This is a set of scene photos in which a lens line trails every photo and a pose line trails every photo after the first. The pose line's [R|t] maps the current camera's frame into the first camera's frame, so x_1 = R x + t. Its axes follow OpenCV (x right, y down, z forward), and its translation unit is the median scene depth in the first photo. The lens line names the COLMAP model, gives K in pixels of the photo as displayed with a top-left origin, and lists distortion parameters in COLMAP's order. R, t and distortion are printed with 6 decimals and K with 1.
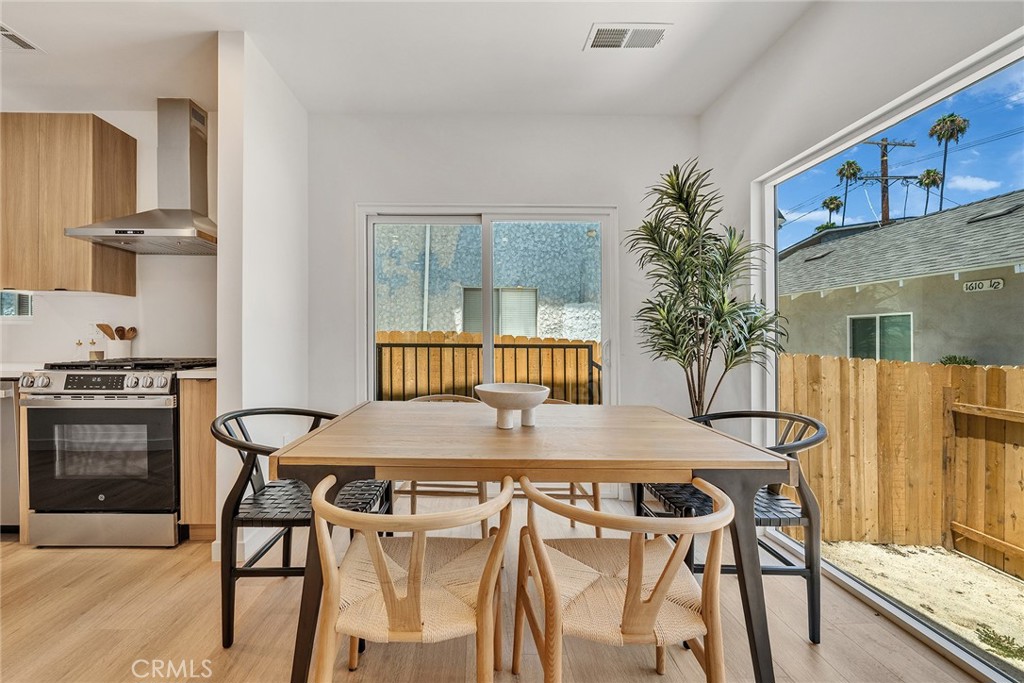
lens RADIAL K [[403.7, 0, 495.8], [0, 403.7, 341.4], [0, 0, 1]] dist [0.000198, -0.000943]
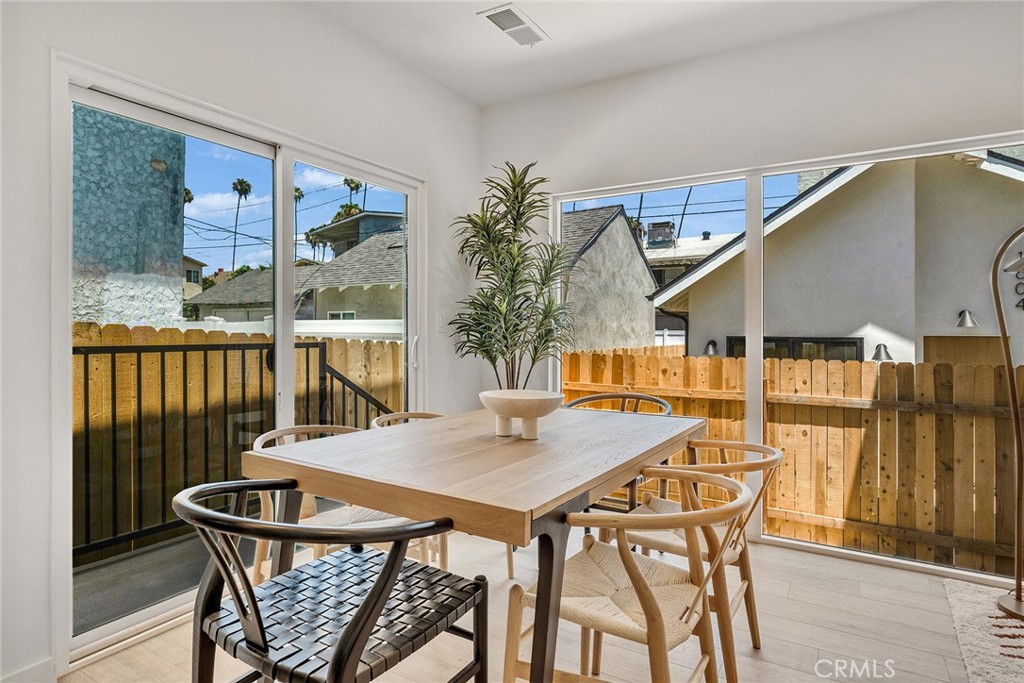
lens RADIAL K [[565.5, 0, 506.6], [0, 565.5, 322.0], [0, 0, 1]] dist [0.004782, -0.009199]
pose [[0.558036, 0.011939, 0.829731, -0.671908], [0.005981, 0.999813, -0.018409, -0.011998], [-0.829795, 0.015235, 0.557860, 0.218740]]
